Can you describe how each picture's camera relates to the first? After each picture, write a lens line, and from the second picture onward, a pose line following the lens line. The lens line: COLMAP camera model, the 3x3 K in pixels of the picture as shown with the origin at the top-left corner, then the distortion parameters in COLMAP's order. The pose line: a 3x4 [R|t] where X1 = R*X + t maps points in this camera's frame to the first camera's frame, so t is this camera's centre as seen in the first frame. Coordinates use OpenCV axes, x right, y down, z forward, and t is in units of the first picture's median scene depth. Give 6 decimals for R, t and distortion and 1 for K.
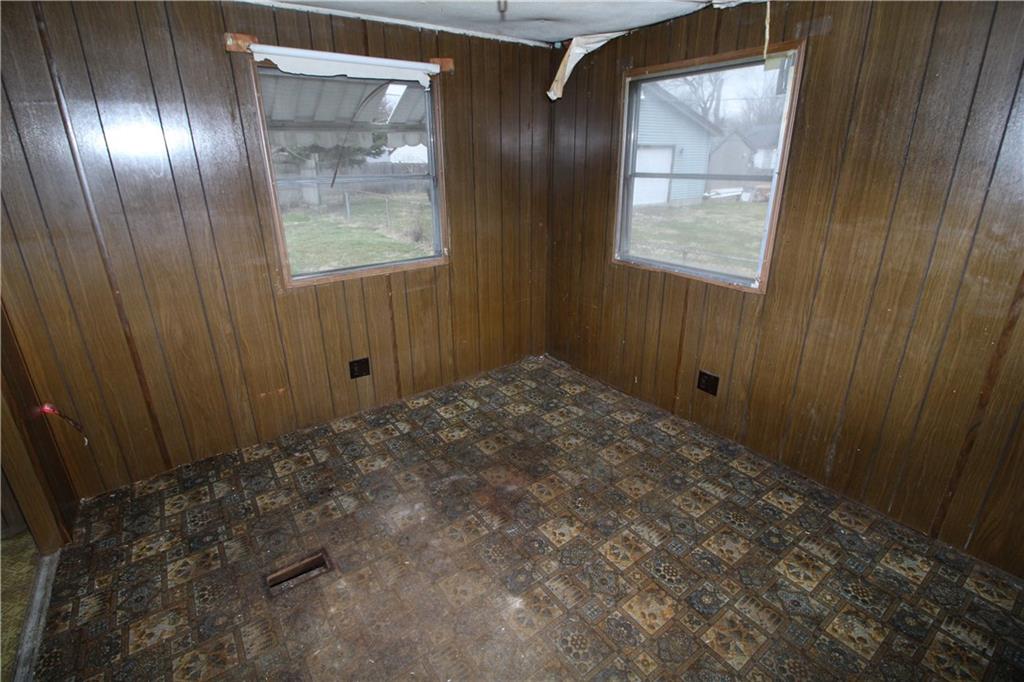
lens RADIAL K [[475.9, 0, 508.2], [0, 475.9, 325.0], [0, 0, 1]] dist [0.003438, -0.016970]
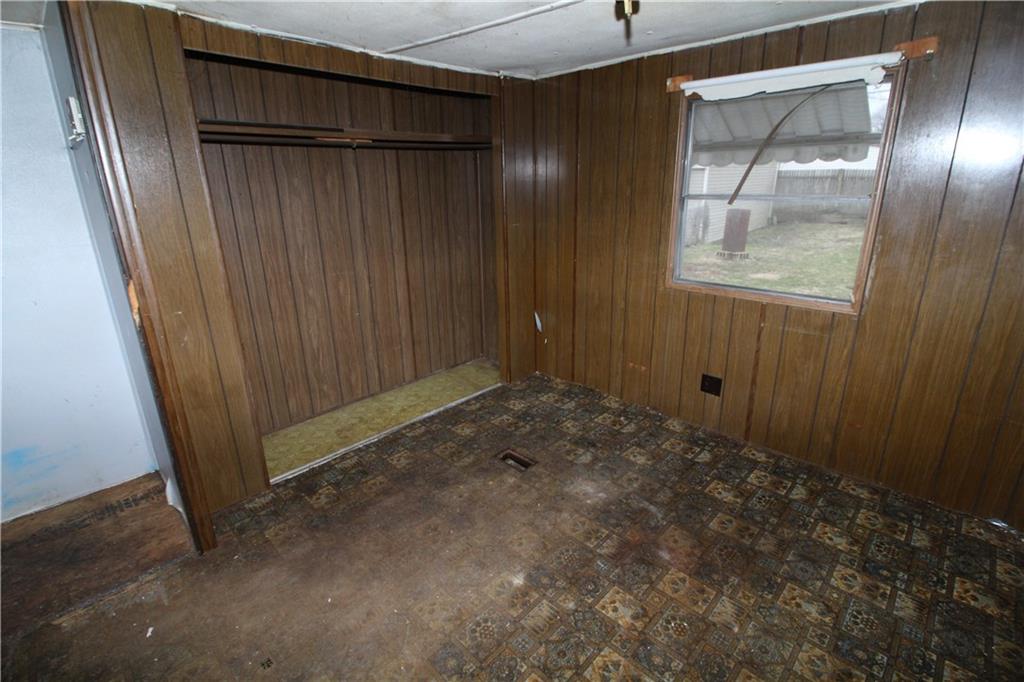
lens RADIAL K [[457.1, 0, 501.4], [0, 457.1, 329.2], [0, 0, 1]] dist [-0.001058, -0.013855]
pose [[0.171214, 0.309176, -0.935465, 0.617232], [-0.308155, 0.918653, 0.247219, -0.155266], [0.935802, 0.245941, 0.252561, 0.408710]]
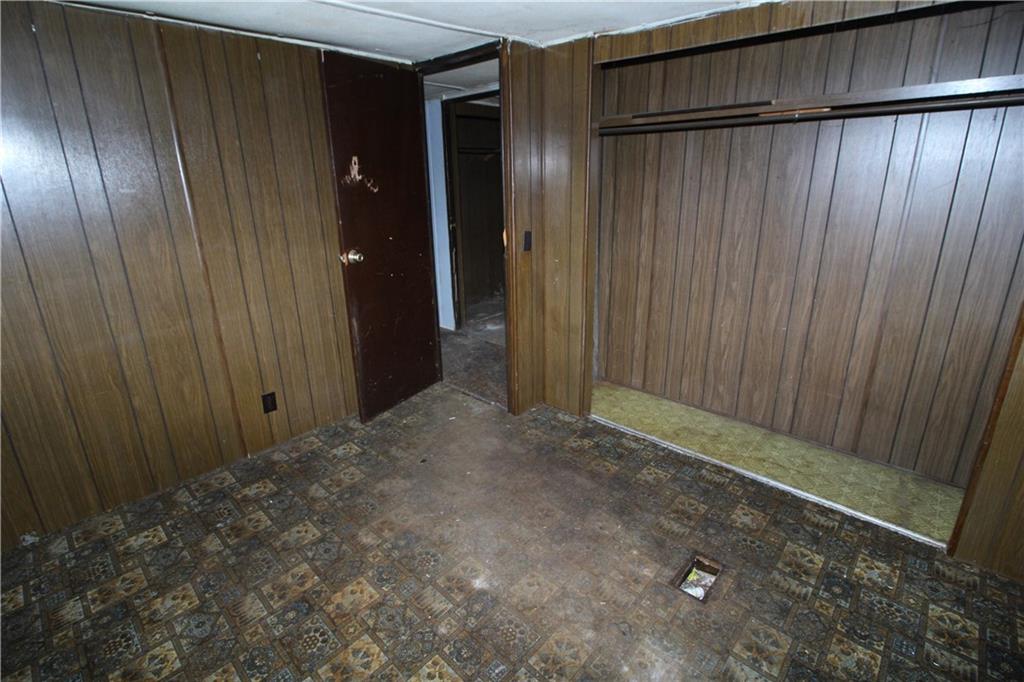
lens RADIAL K [[474.8, 0, 530.4], [0, 474.8, 327.5], [0, 0, 1]] dist [0.000425, -0.016936]
pose [[-0.971722, 0.097413, -0.215099, 0.059006], [-0.050685, 0.803657, 0.592930, -0.392334], [0.230625, 0.587066, -0.775994, 1.132892]]
